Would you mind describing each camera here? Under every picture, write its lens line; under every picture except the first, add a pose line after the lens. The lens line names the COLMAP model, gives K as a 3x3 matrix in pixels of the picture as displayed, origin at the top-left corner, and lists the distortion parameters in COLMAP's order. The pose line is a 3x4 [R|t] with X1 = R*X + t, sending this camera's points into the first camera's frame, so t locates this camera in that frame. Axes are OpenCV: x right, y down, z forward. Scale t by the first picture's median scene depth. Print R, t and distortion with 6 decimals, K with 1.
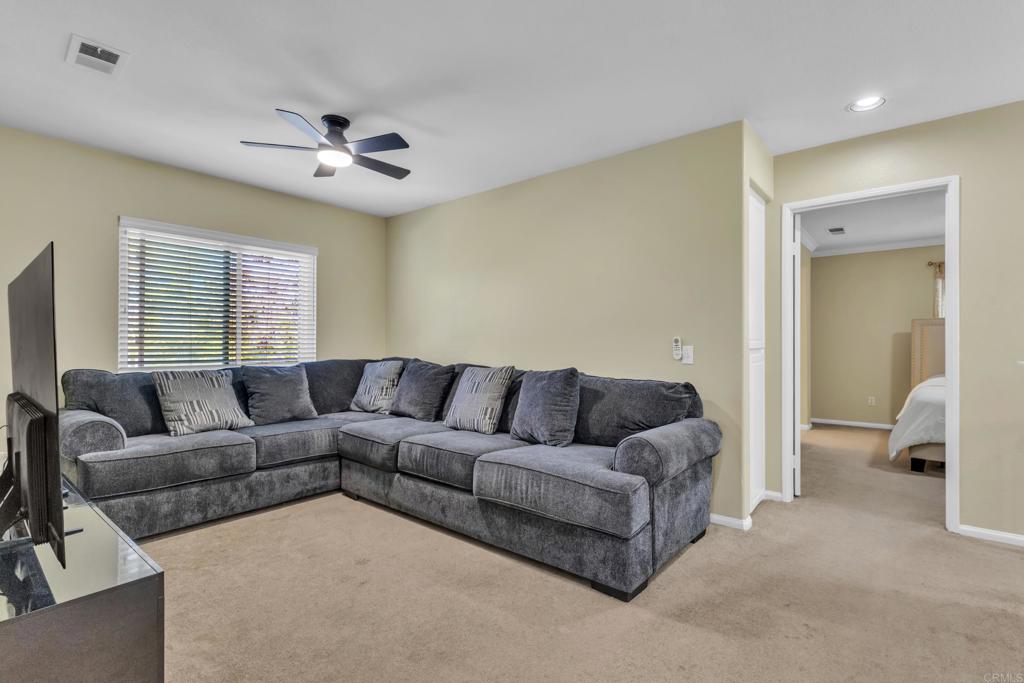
lens RADIAL K [[477.9, 0, 516.9], [0, 477.9, 340.9], [0, 0, 1]] dist [-0.001139, 0.000014]
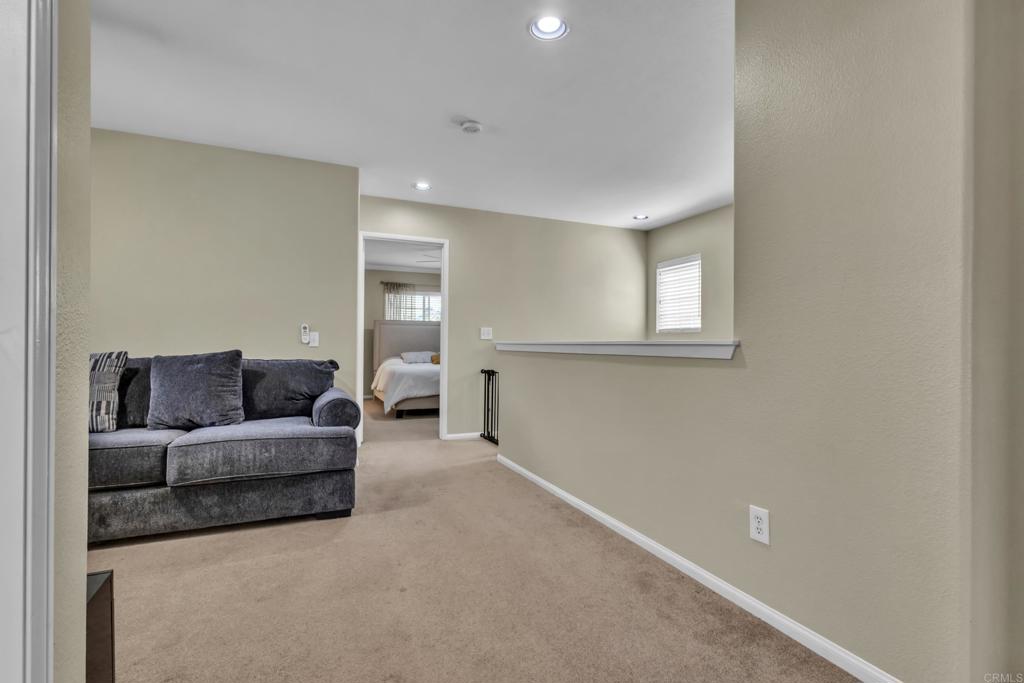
lens RADIAL K [[477.9, 0, 516.9], [0, 477.9, 340.9], [0, 0, 1]] dist [-0.001139, 0.000014]
pose [[0.433779, 0.007825, 0.900985, -0.580697], [-0.012683, 0.999916, -0.002578, 0.032613], [-0.900930, -0.010309, 0.433842, -0.009733]]
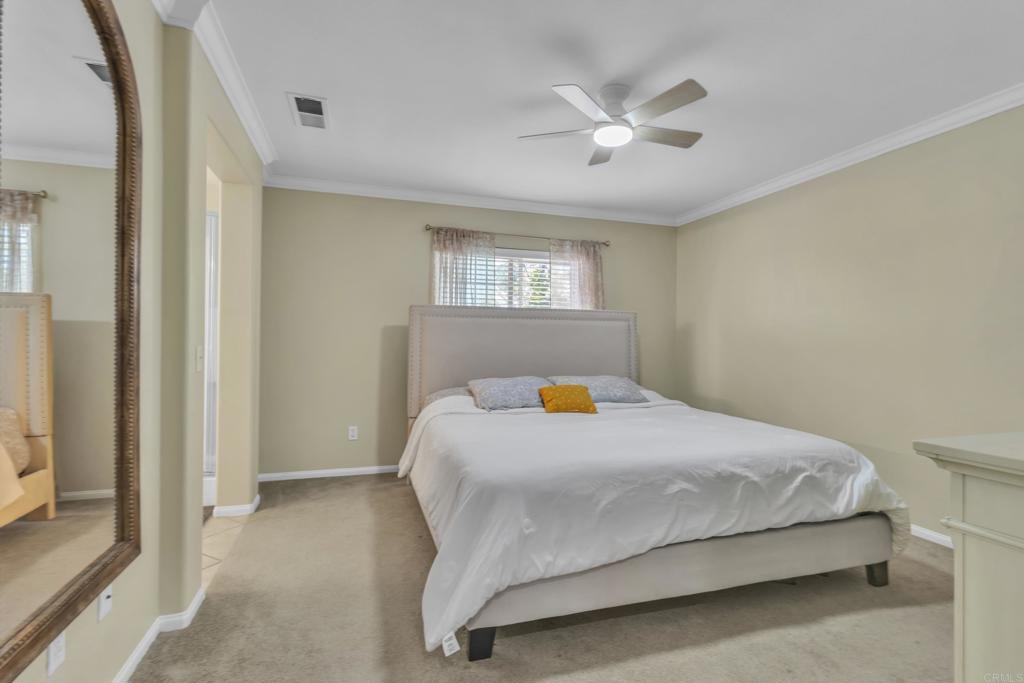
lens RADIAL K [[479.8, 0, 512.5], [0, 479.8, 331.1], [0, 0, 1]] dist [0.003686, -0.000722]
pose [[0.531072, 0.017525, 0.847145, 0.737370], [-0.014615, 0.999827, -0.011521, -0.008828], [-0.847201, -0.006262, 0.531236, 1.132763]]
